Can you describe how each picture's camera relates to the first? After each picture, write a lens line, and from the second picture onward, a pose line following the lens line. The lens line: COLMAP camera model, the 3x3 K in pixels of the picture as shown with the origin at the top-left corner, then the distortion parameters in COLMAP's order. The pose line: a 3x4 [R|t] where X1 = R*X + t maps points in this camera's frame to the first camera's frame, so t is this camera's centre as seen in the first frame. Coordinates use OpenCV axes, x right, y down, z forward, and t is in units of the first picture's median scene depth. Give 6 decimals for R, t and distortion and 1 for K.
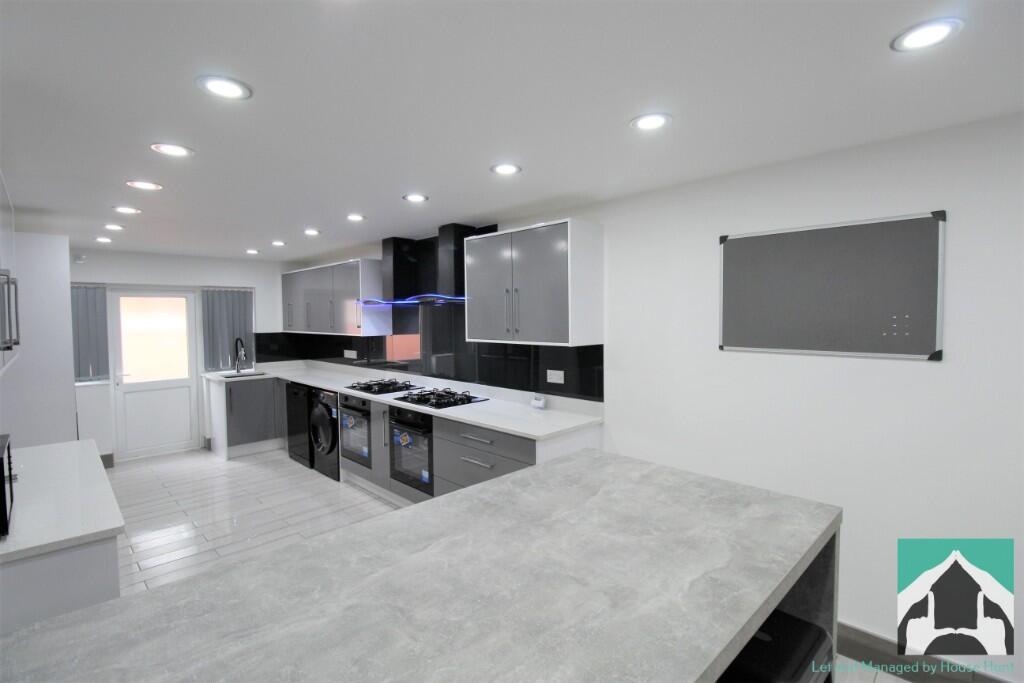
lens RADIAL K [[478.3, 0, 517.5], [0, 478.3, 341.7], [0, 0, 1]] dist [-0.003421, -0.000591]
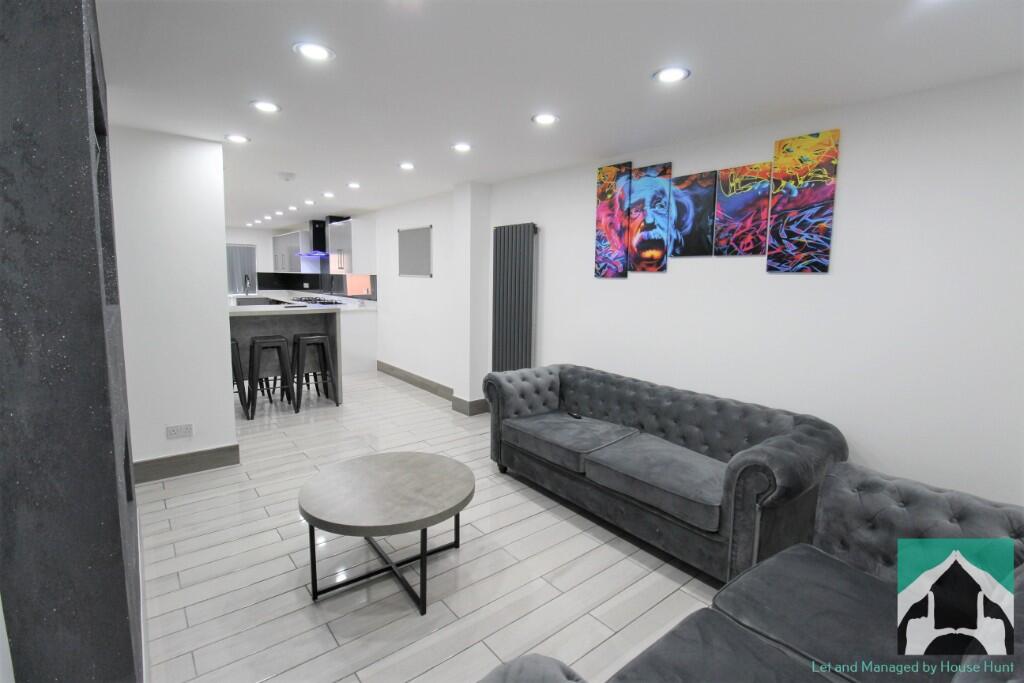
lens RADIAL K [[478.3, 0, 504.1], [0, 478.3, 339.5], [0, 0, 1]] dist [-0.003421, -0.000591]
pose [[0.992385, 0.032943, -0.118687, 0.590460], [-0.021914, 0.995420, 0.093054, 0.047423], [0.121209, -0.089744, 0.988562, -0.653360]]
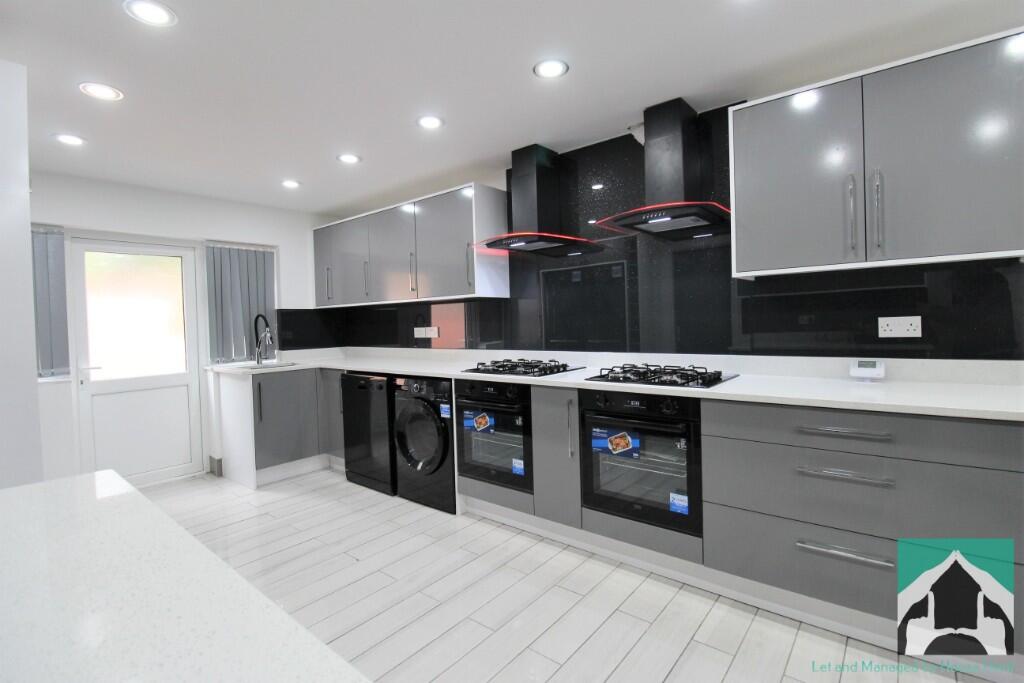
lens RADIAL K [[478.3, 0, 513.7], [0, 478.3, 337.2], [0, 0, 1]] dist [-0.003421, -0.000591]
pose [[0.995382, -0.022712, 0.093271, -0.303198], [0.024897, 0.999441, -0.022326, 0.056405], [-0.092711, 0.024545, 0.995390, 0.286468]]
